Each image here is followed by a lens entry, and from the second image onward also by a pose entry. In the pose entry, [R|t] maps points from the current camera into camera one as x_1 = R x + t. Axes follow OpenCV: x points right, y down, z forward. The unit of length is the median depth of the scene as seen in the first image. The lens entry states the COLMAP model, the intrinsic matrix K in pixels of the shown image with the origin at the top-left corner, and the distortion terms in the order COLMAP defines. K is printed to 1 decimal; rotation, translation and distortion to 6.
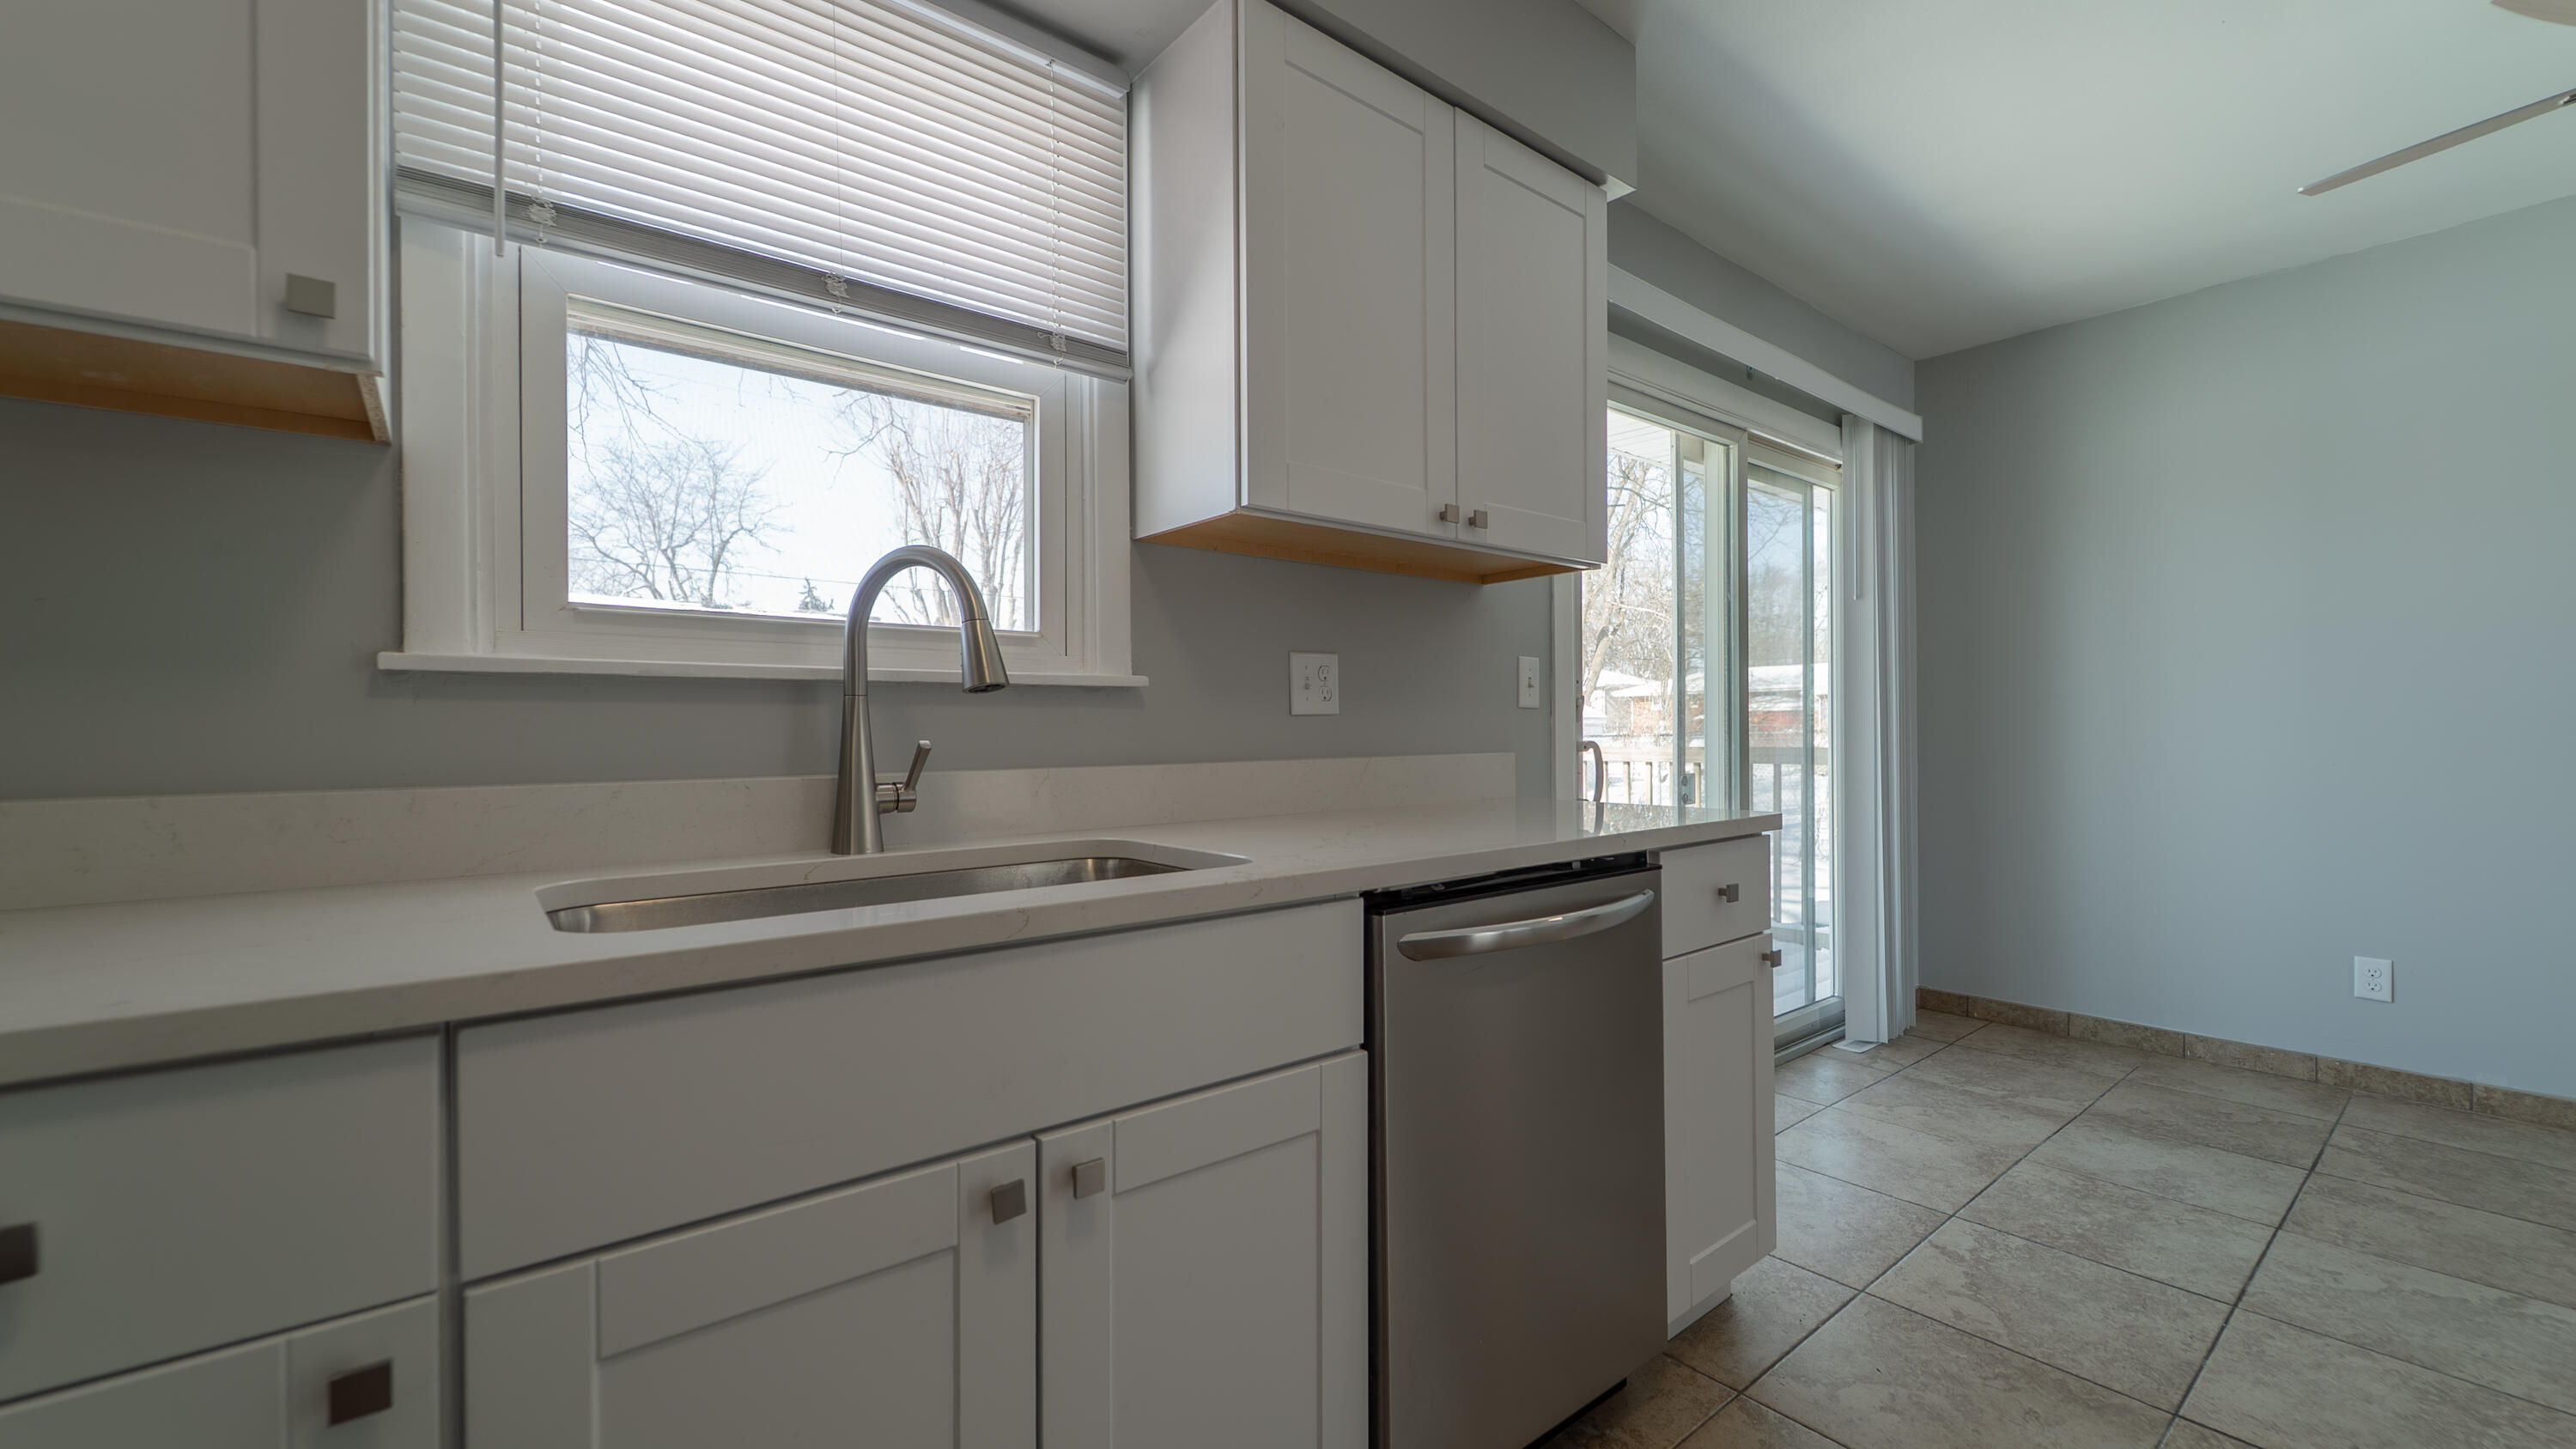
lens RADIAL K [[1028.1, 0, 1292.4], [0, 1028.1, 735.7], [0, 0, 1]] dist [-0.001137, -0.000291]
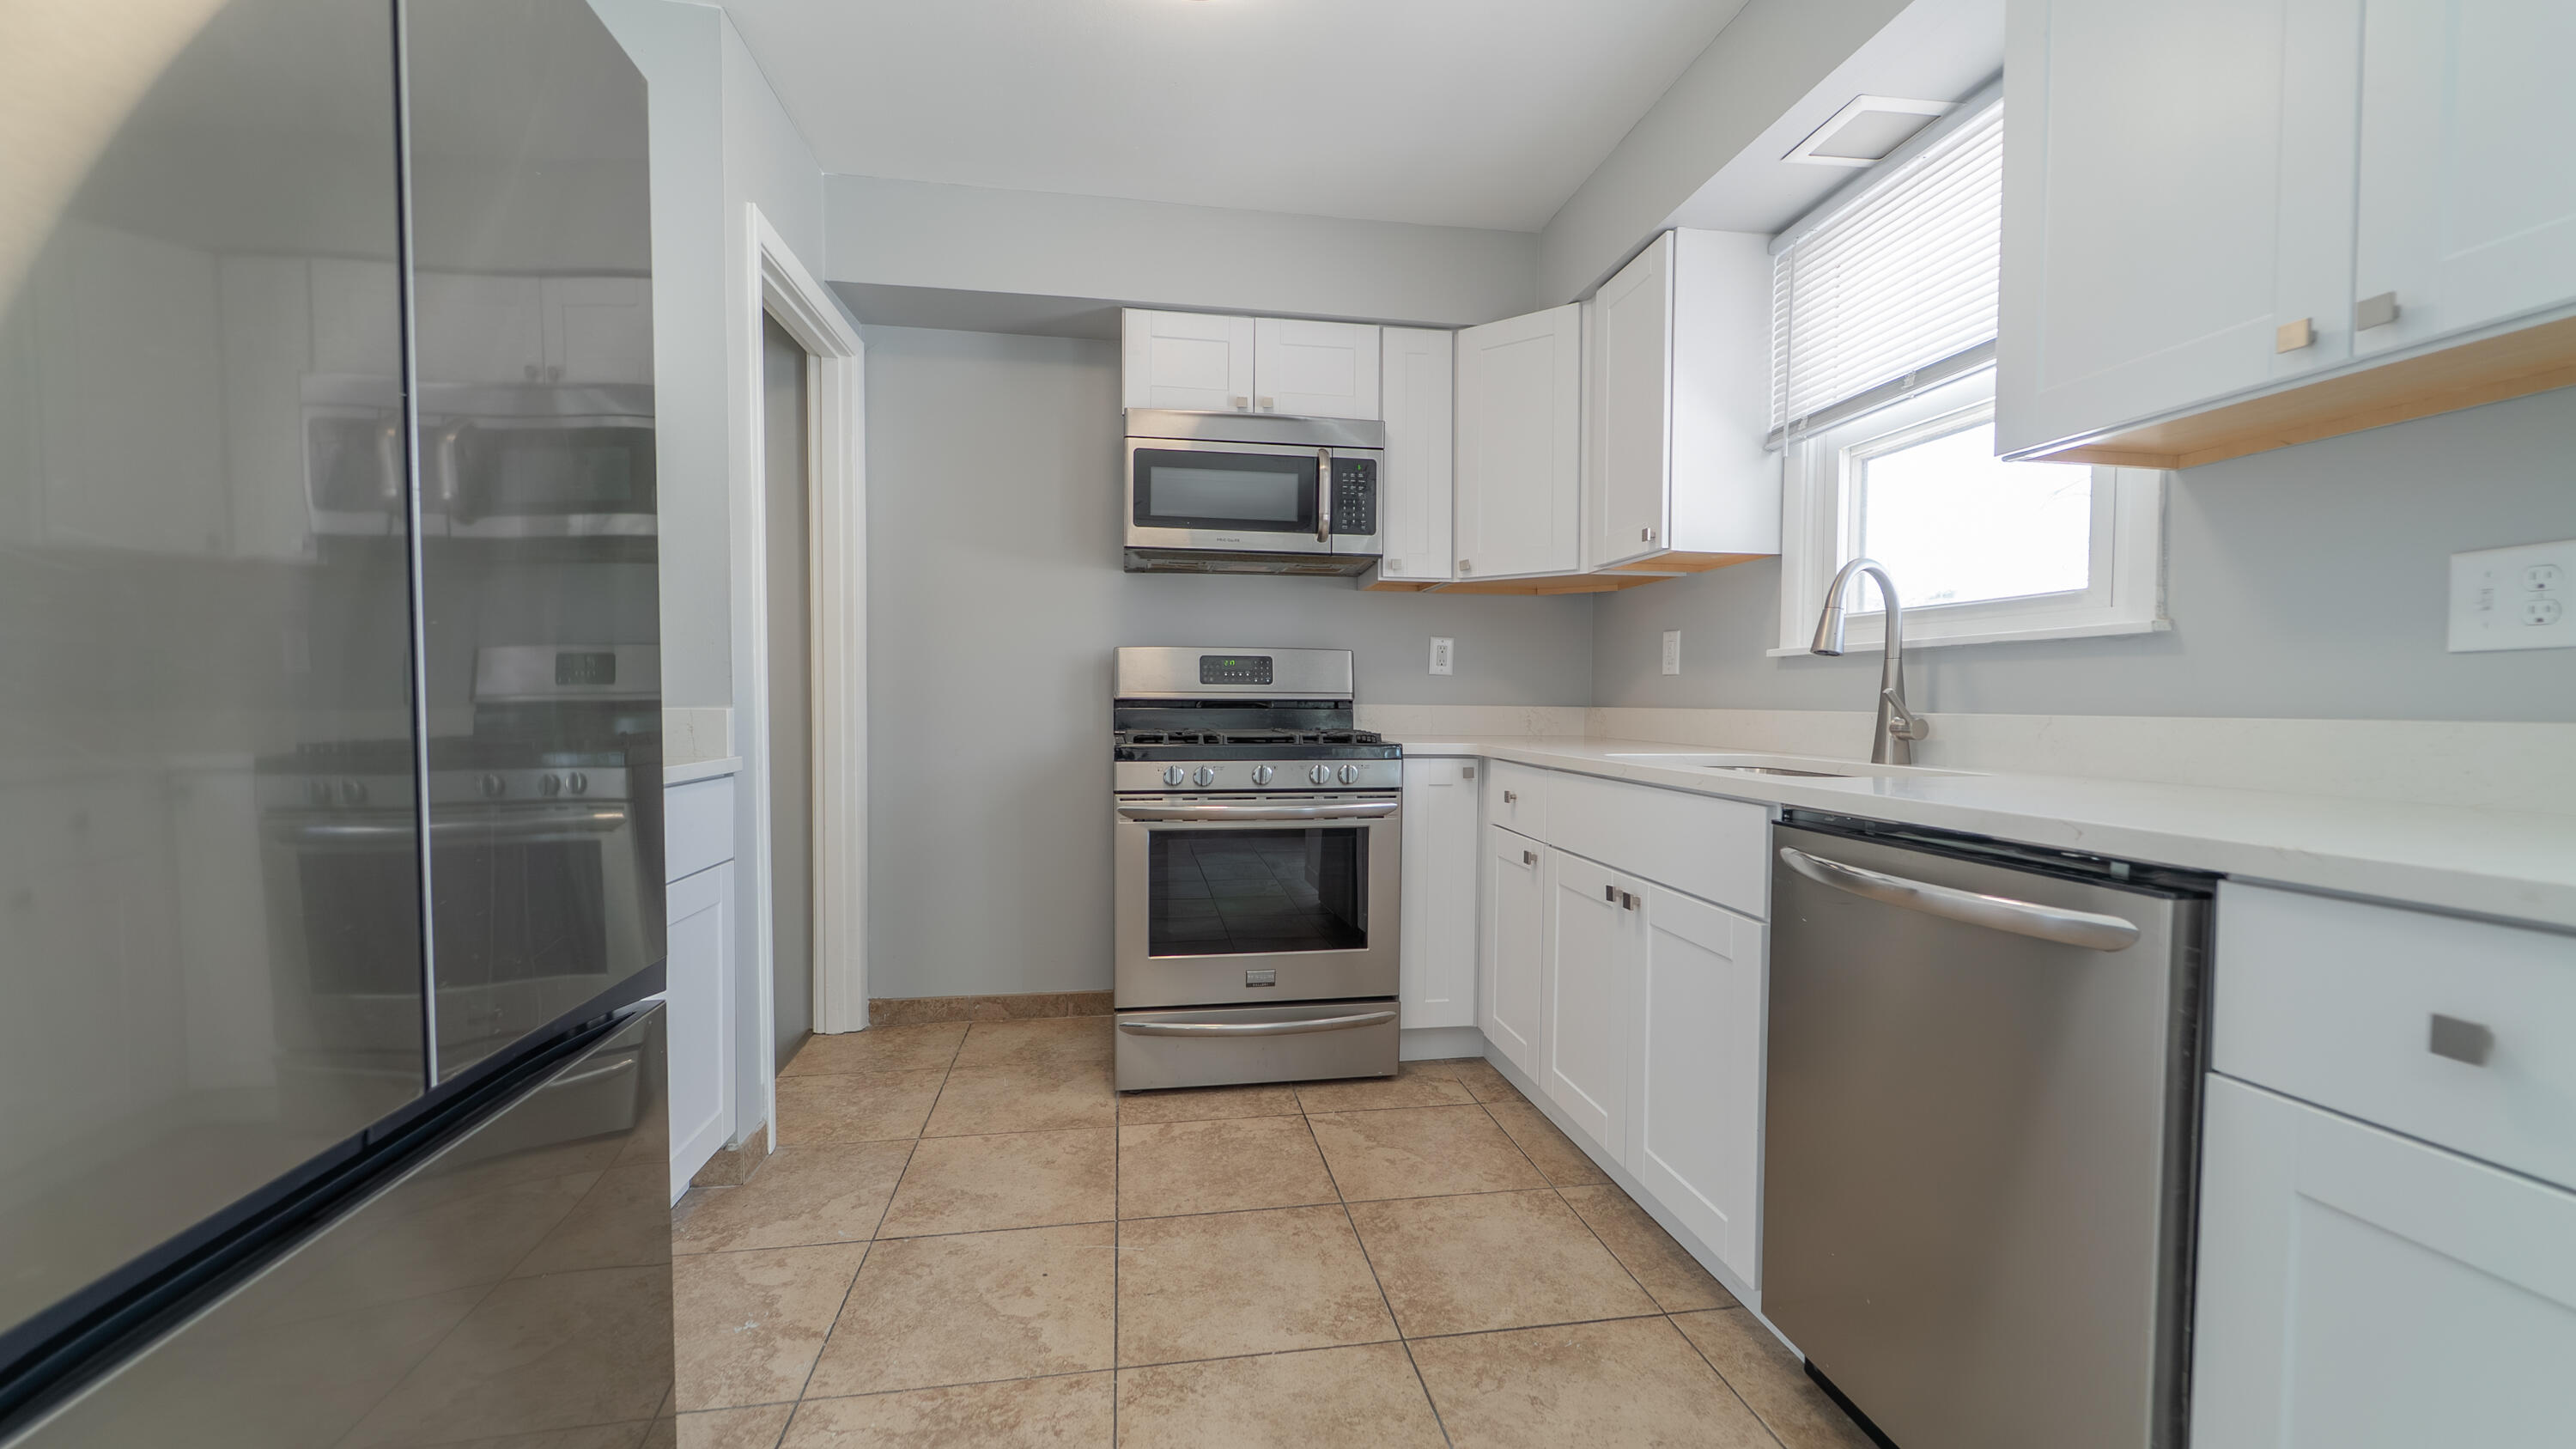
lens RADIAL K [[1024.5, 0, 1295.6], [0, 1024.5, 733.6], [0, 0, 1]] dist [-0.000963, -0.000522]
pose [[-0.489075, 0.032957, -0.871619, 1.038283], [-0.007628, 0.999086, 0.042057, 0.010917], [0.872208, 0.027218, -0.488377, 0.778636]]
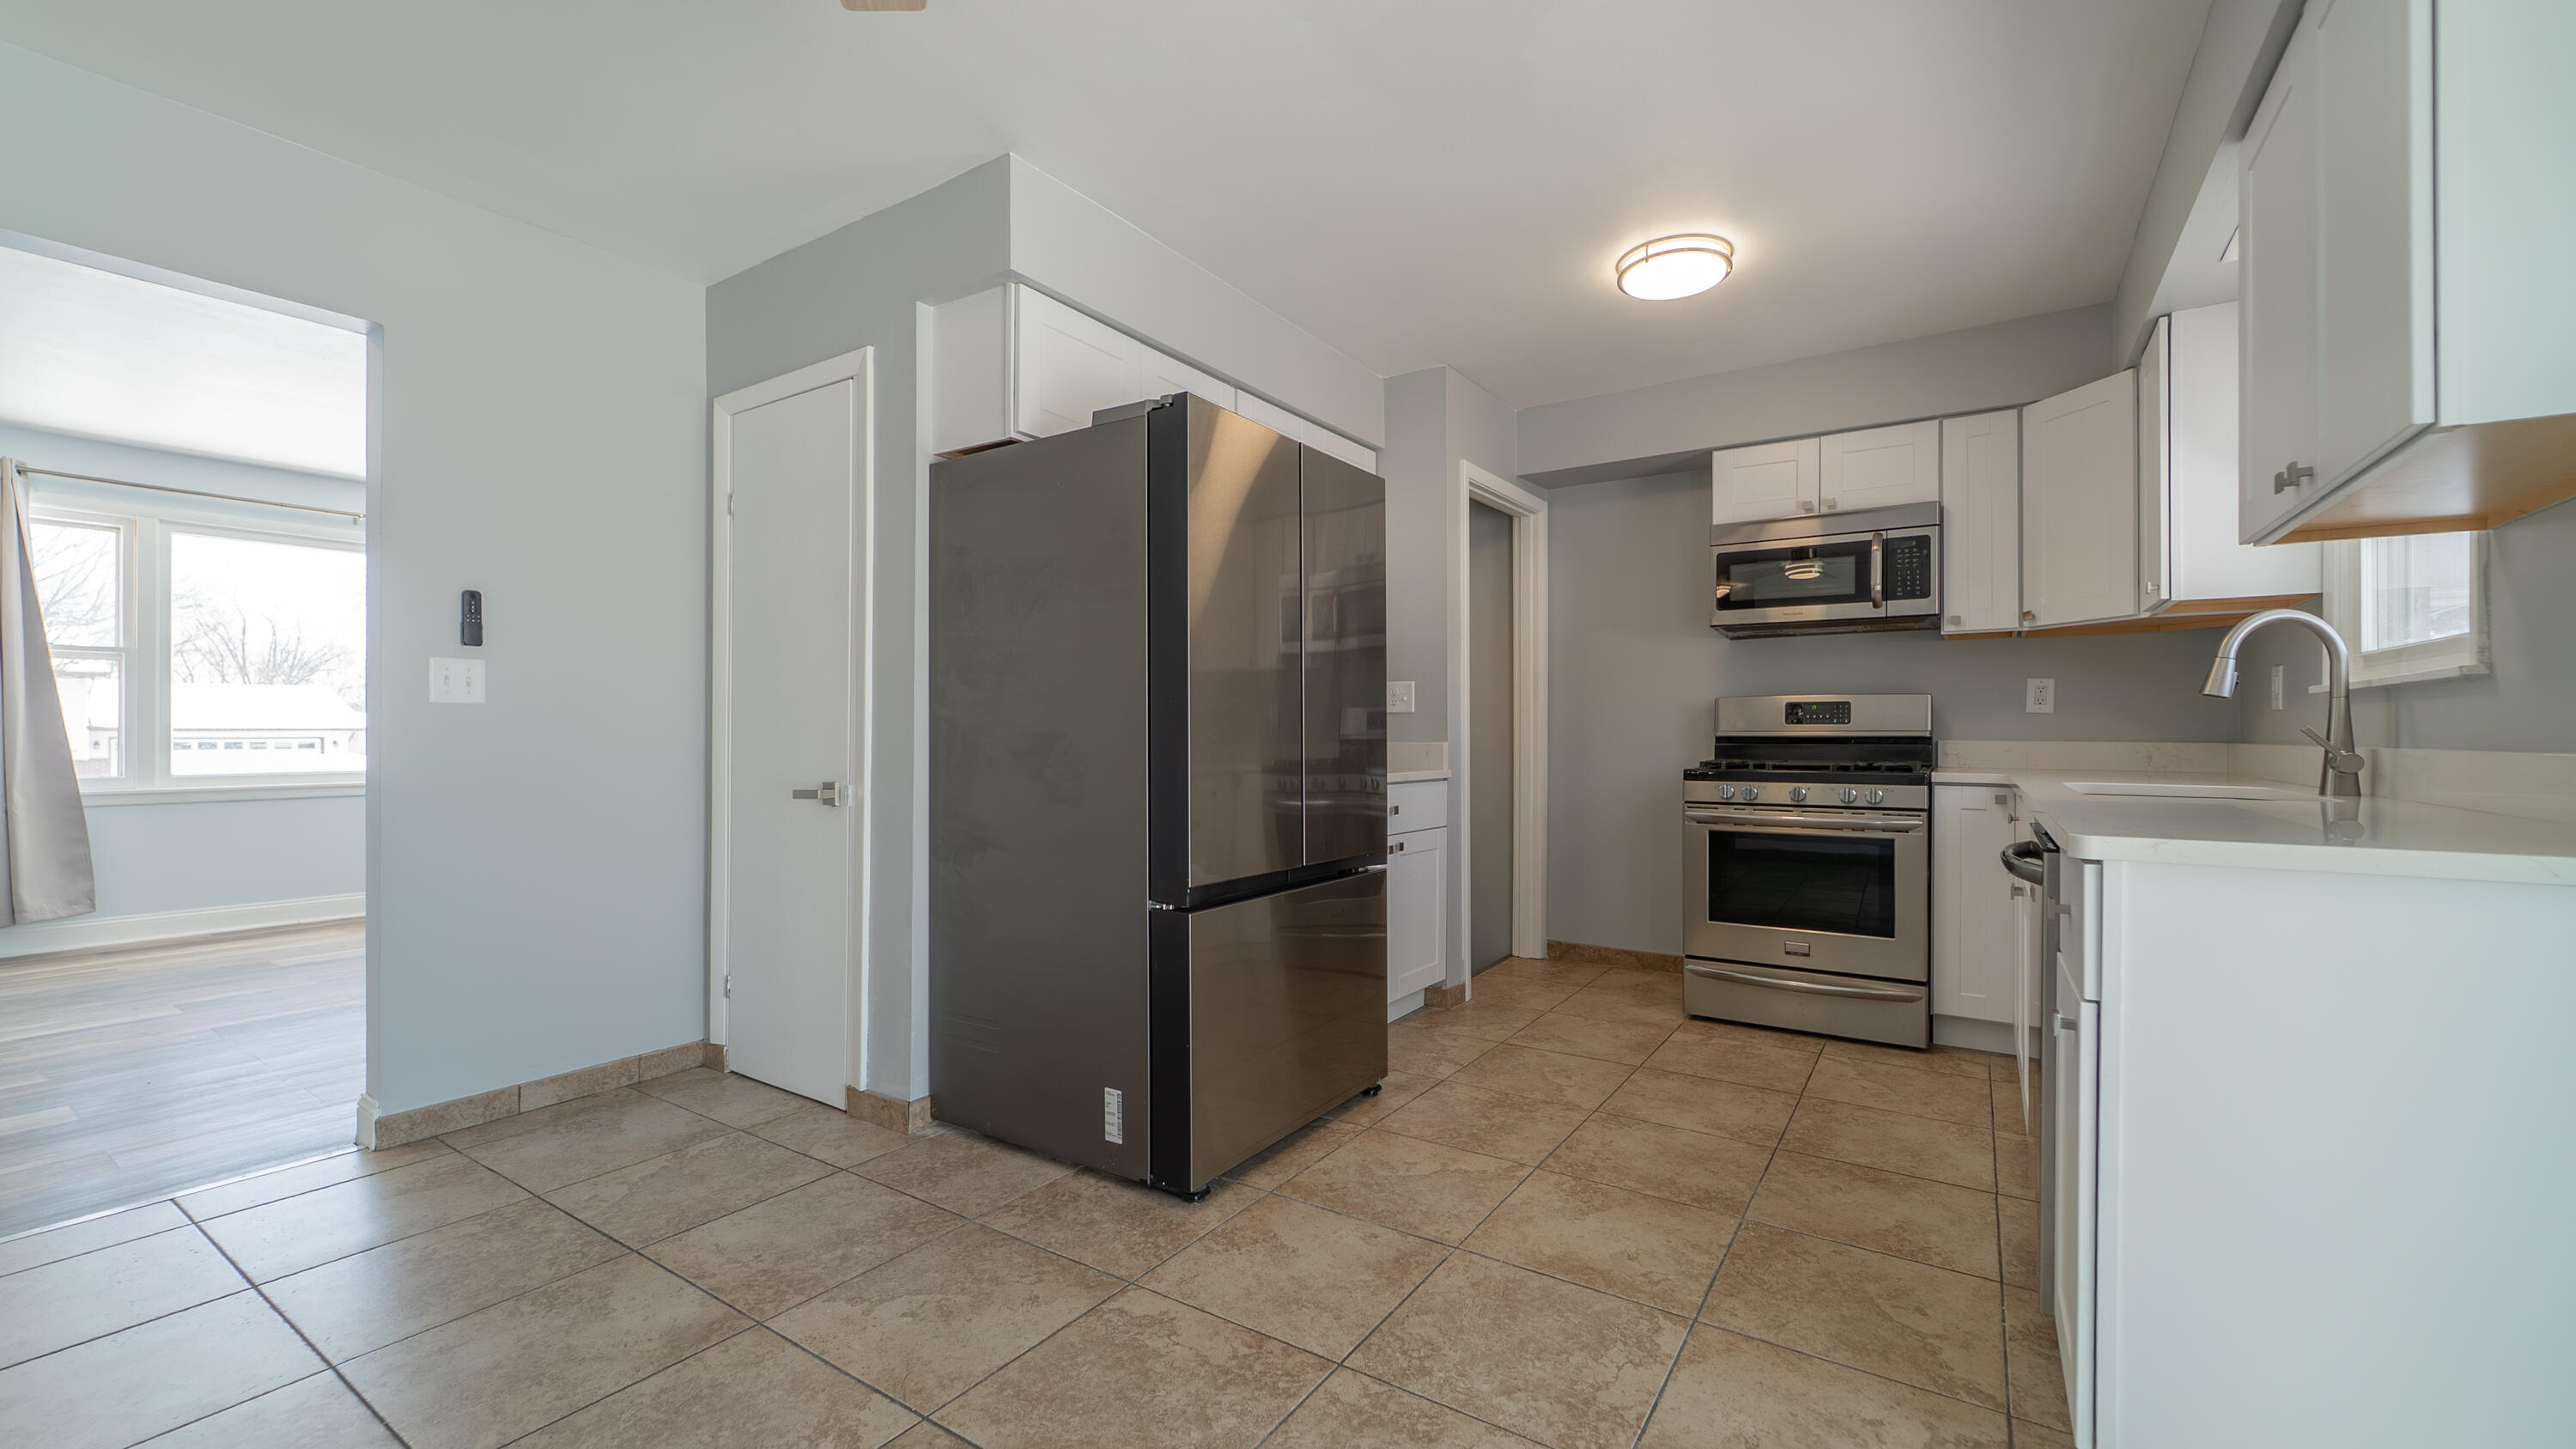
lens RADIAL K [[1024.5, 0, 1295.6], [0, 1024.5, 733.6], [0, 0, 1]] dist [-0.000963, -0.000522]
pose [[-0.952865, 0.005841, -0.303340, 1.291173], [0.003681, 0.999964, 0.007694, -0.001107], [0.303374, 0.006215, -0.952851, 1.625865]]
